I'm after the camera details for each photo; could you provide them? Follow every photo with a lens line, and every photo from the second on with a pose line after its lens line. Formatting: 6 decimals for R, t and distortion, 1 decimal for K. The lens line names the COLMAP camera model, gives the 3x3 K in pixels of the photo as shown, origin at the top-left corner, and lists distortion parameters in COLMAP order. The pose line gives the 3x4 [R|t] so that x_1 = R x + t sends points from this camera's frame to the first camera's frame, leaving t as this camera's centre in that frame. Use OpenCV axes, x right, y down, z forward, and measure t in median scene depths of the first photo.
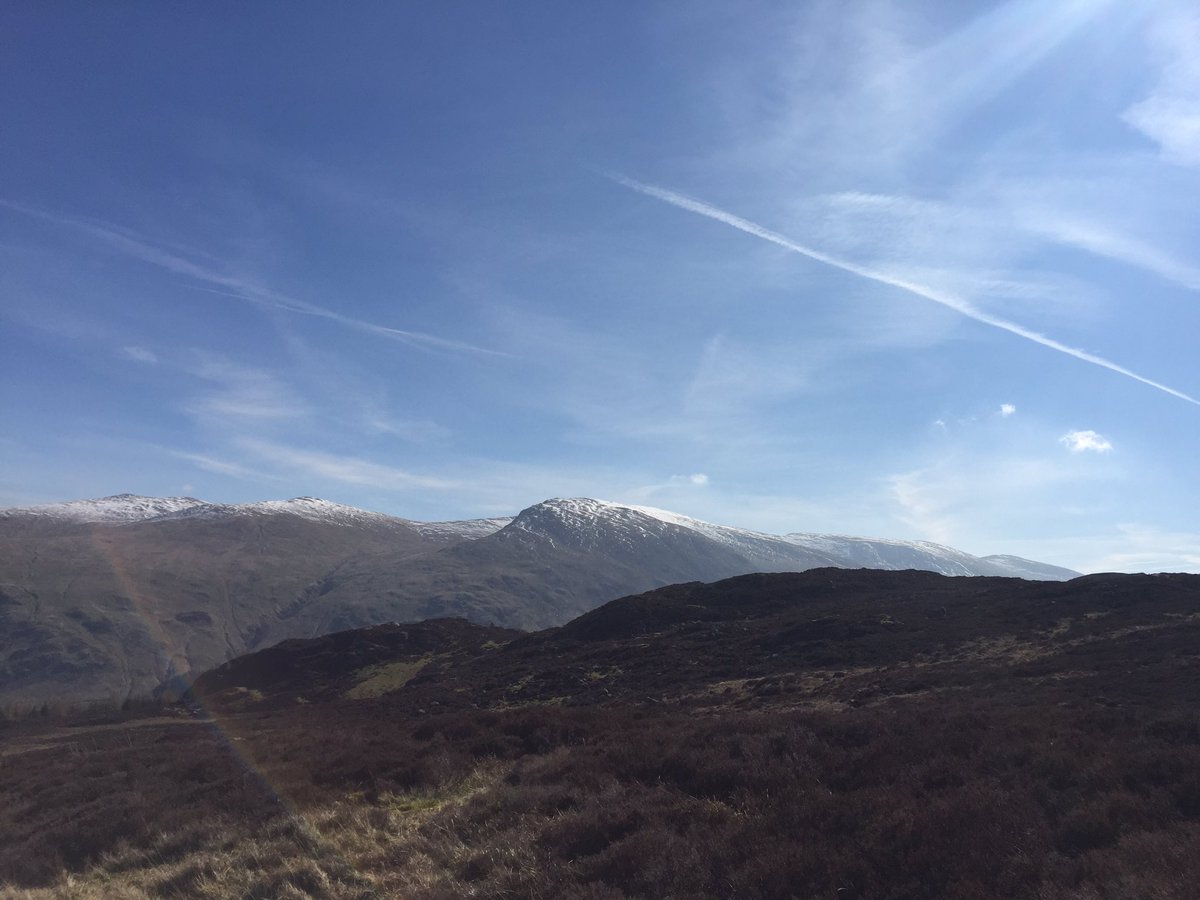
lens RADIAL K [[1066.9, 0, 598.0], [0, 1066.9, 458.8], [0, 0, 1]] dist [0.050186, -0.024812]
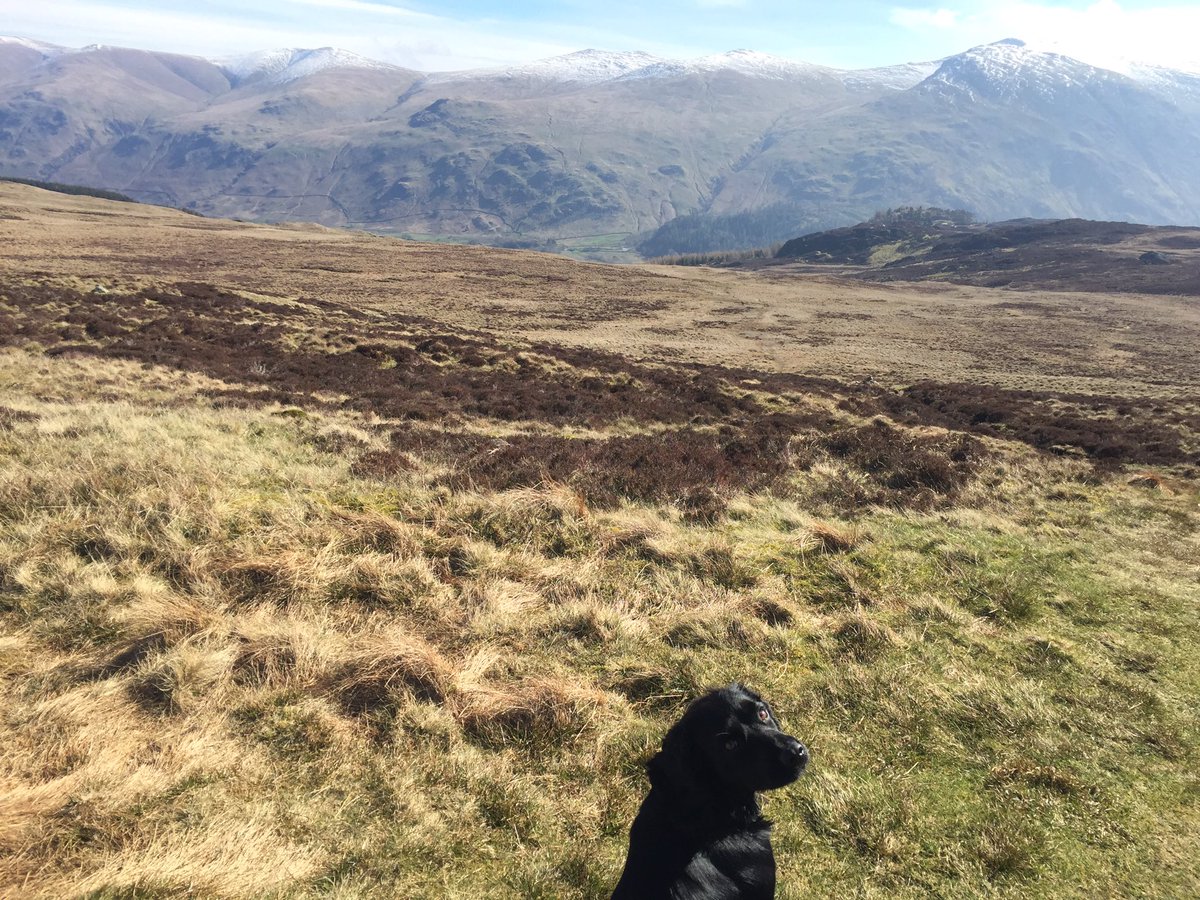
lens RADIAL K [[1066.9, 0, 598.0], [0, 1066.9, 458.8], [0, 0, 1]] dist [0.050186, -0.024812]
pose [[0.935920, 0.104815, -0.336254, 0.008835], [0.045945, 0.910203, 0.411606, -0.056803], [0.349202, -0.400680, 0.847062, -0.209416]]
